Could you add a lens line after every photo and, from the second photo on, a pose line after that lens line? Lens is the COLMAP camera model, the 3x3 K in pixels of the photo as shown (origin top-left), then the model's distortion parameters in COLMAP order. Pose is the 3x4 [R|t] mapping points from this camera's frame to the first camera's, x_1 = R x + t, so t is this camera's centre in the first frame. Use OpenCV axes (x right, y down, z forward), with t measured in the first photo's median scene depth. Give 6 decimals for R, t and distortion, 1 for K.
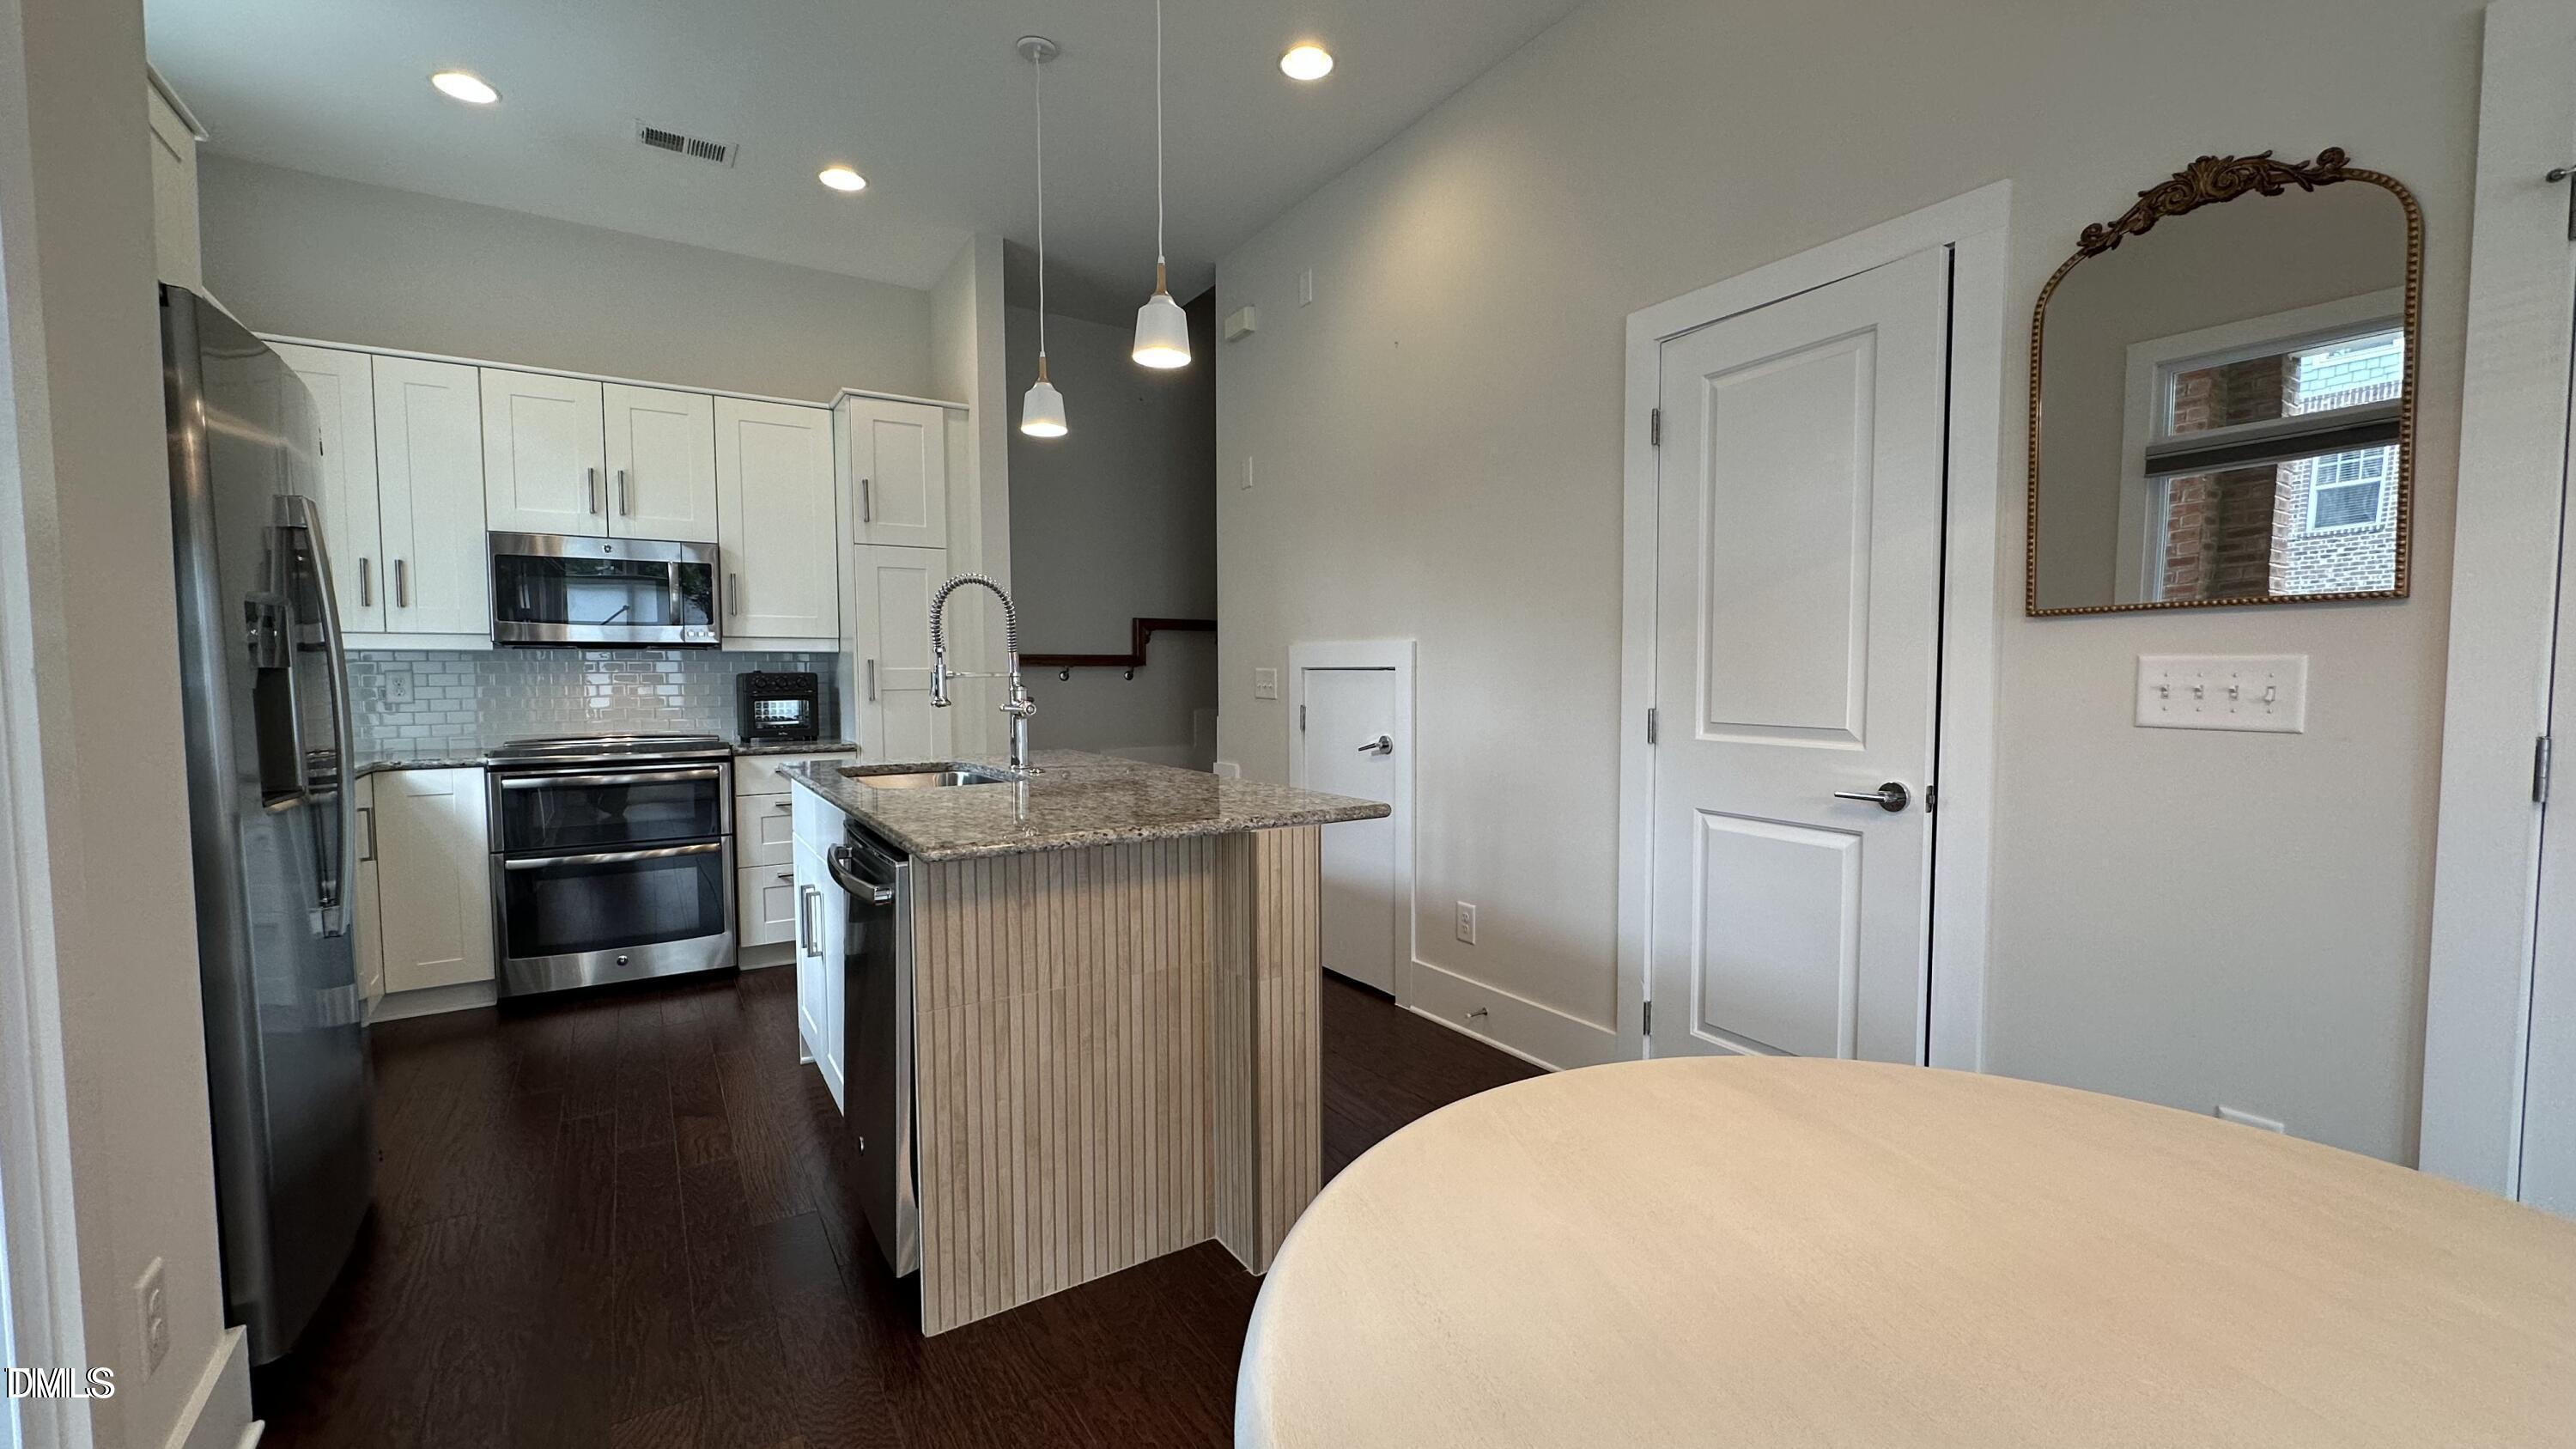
lens RADIAL K [[1023.8, 0, 1284.1], [0, 1023.8, 726.6], [0, 0, 1]] dist [0.000008, -0.000227]
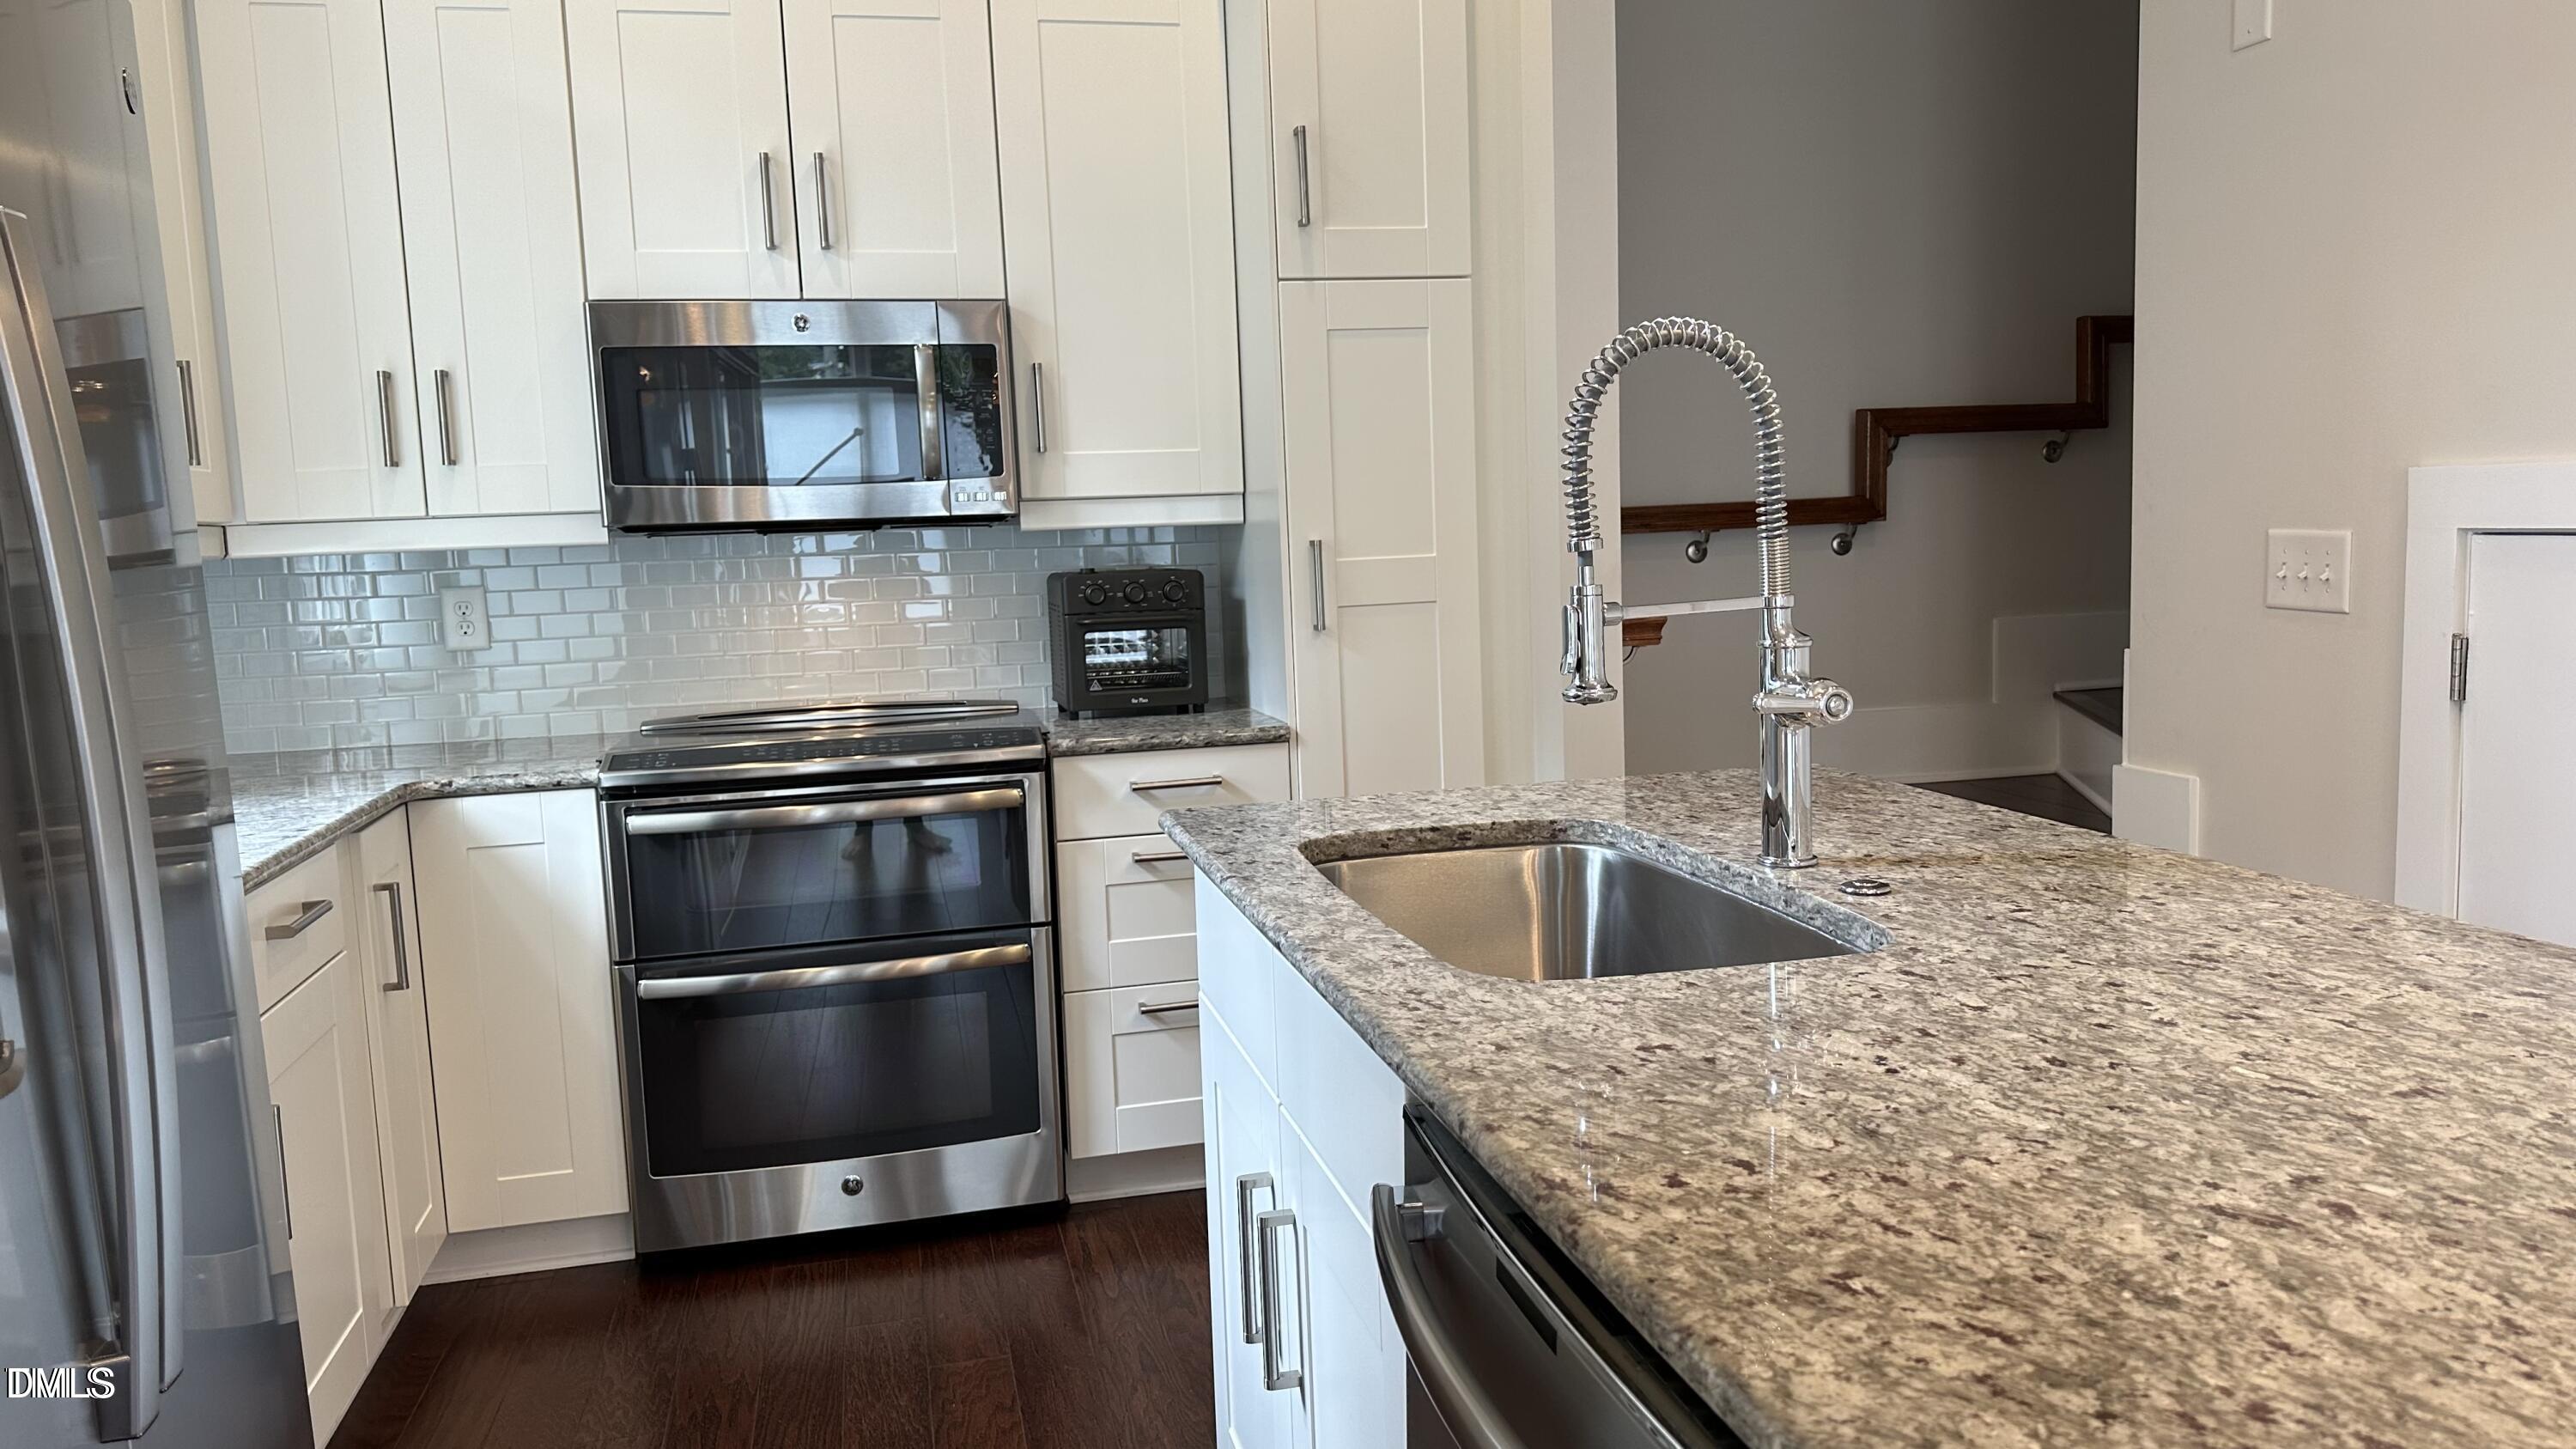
lens RADIAL K [[1797.2, 0, 1301.7], [0, 1797.2, 719.5], [0, 0, 1]] dist [0.051136, -0.048522]
pose [[0.943608, 0.007013, -0.330990, -0.158380], [0.015242, 0.997795, 0.064594, -0.039666], [0.330714, -0.065996, 0.941421, 0.267839]]
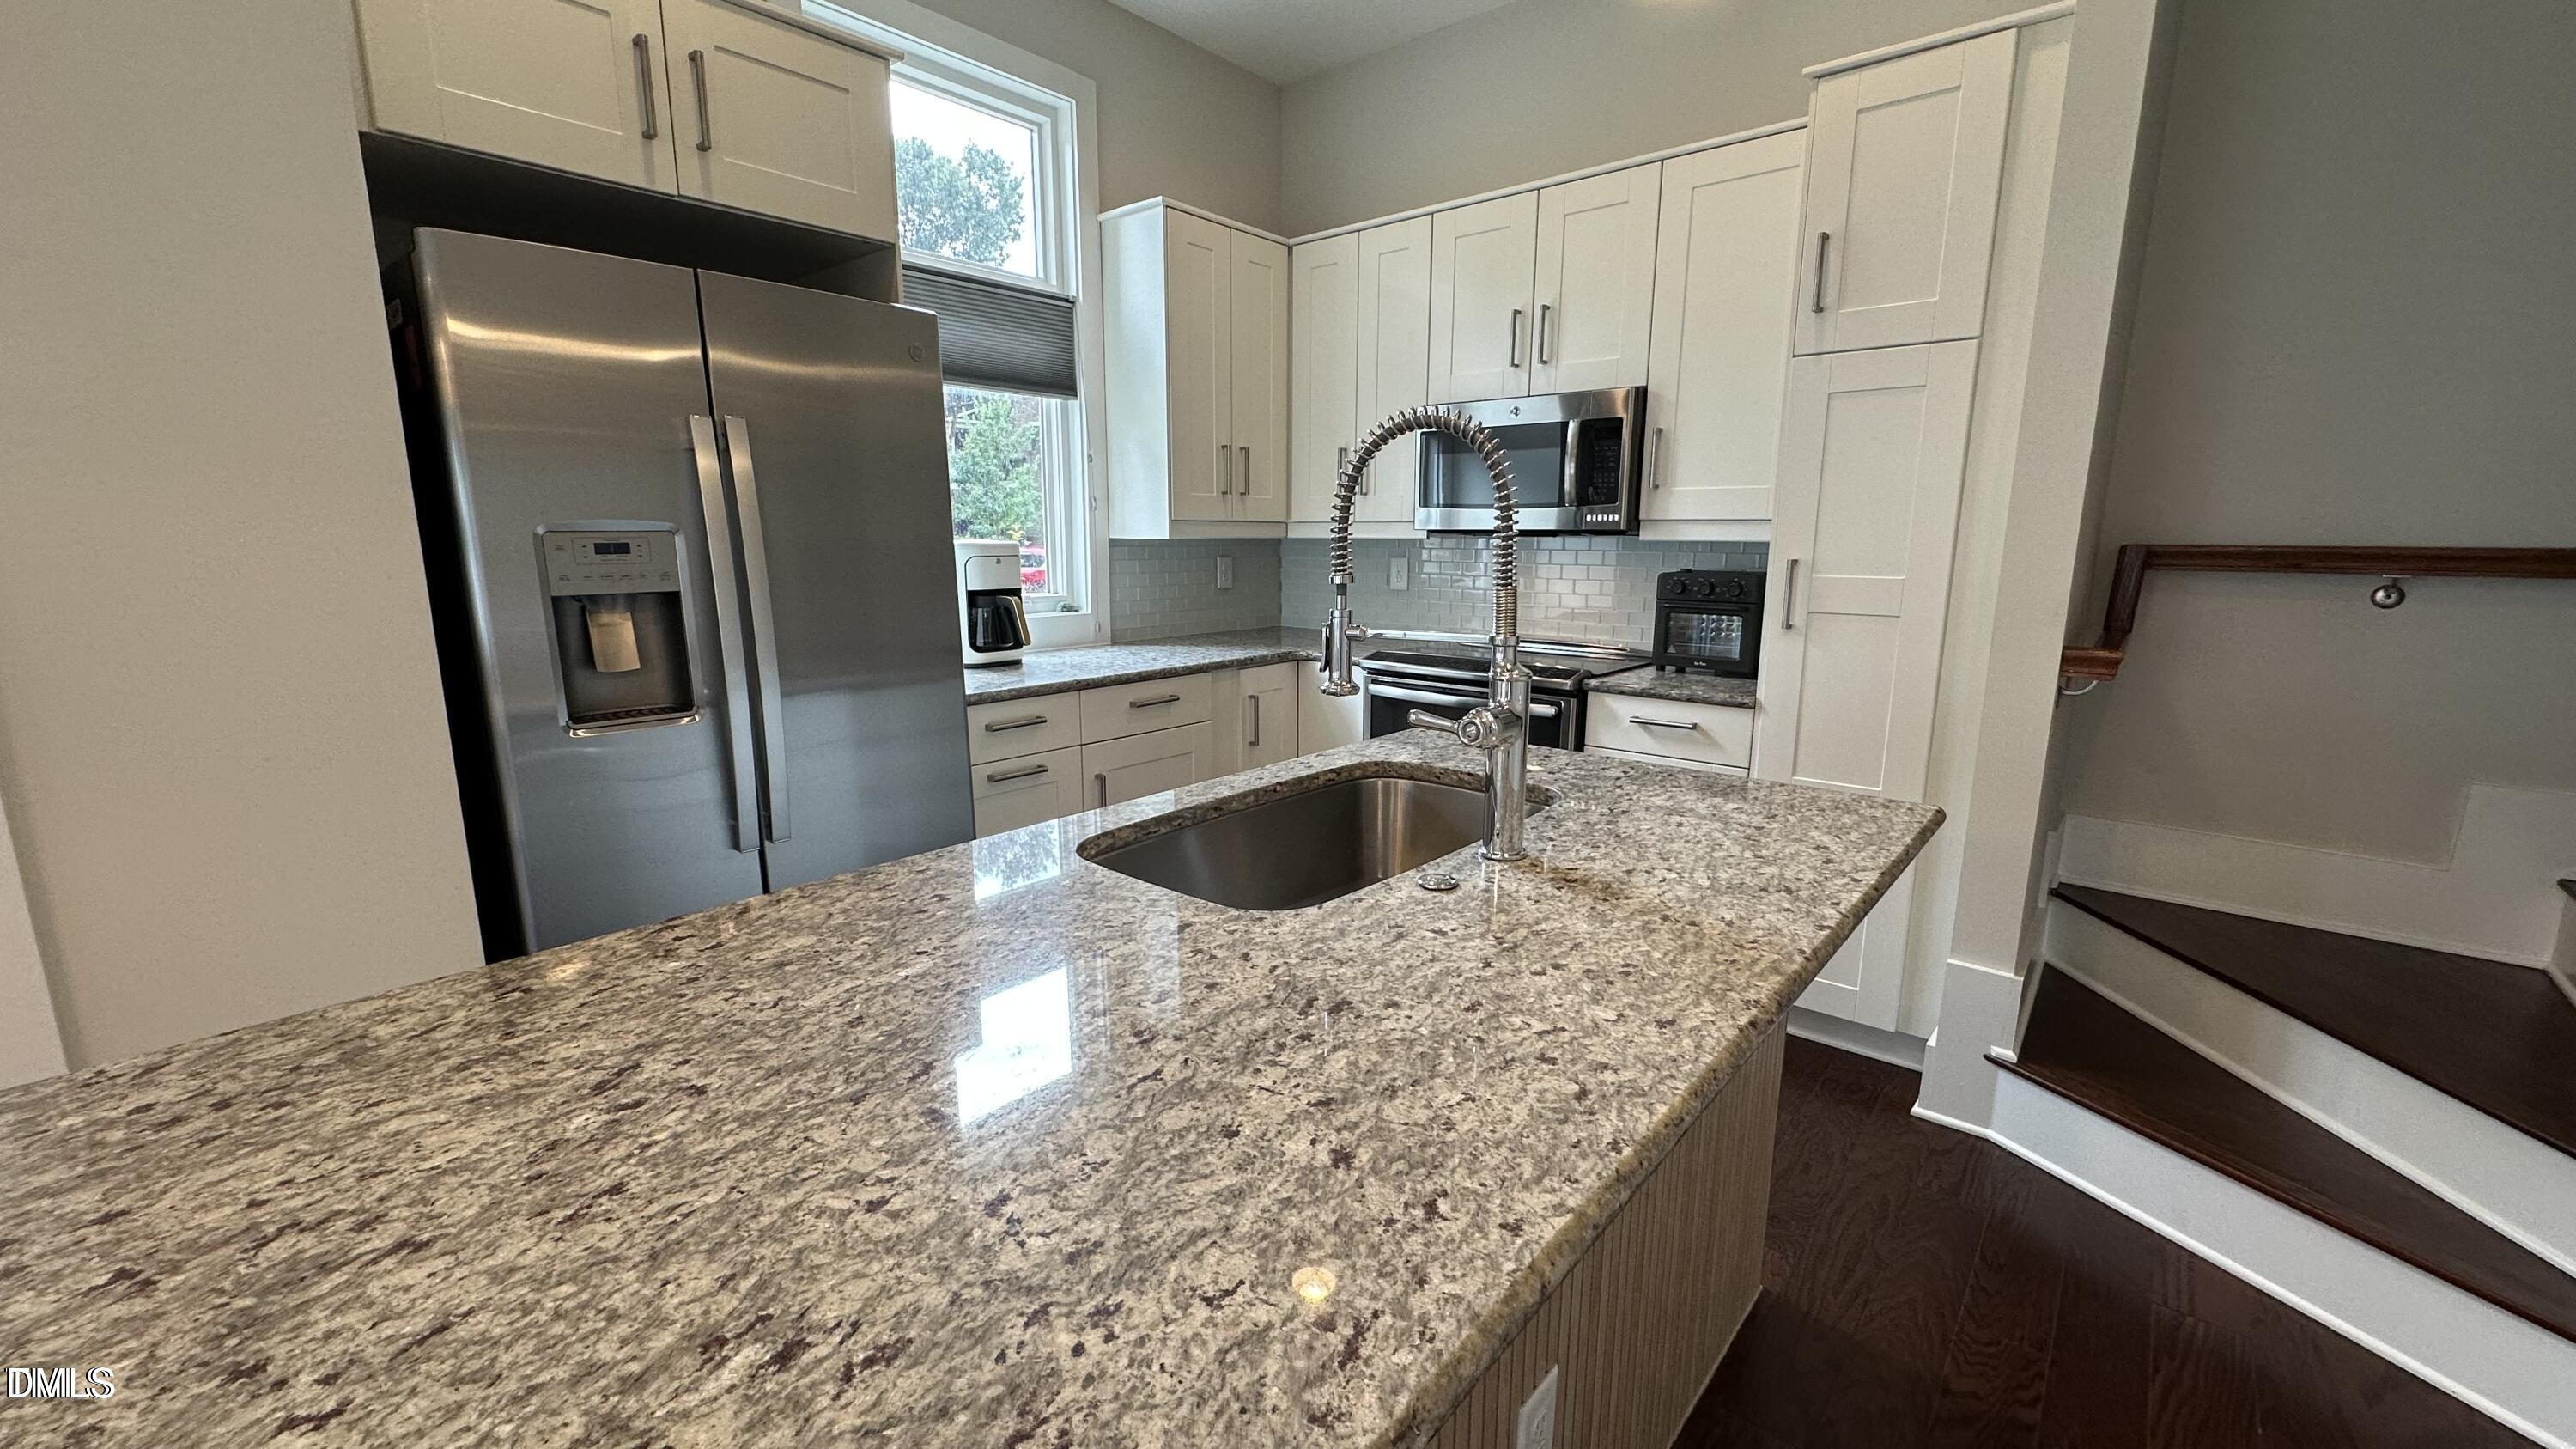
lens RADIAL K [[1023.8, 0, 1294.3], [0, 1023.8, 722.8], [0, 0, 1]] dist [0.000008, -0.000227]
pose [[0.291094, 0.183675, -0.938897, 0.084047], [-0.053147, 0.982986, 0.175823, -0.064687], [0.955217, -0.001282, 0.295903, 0.588526]]
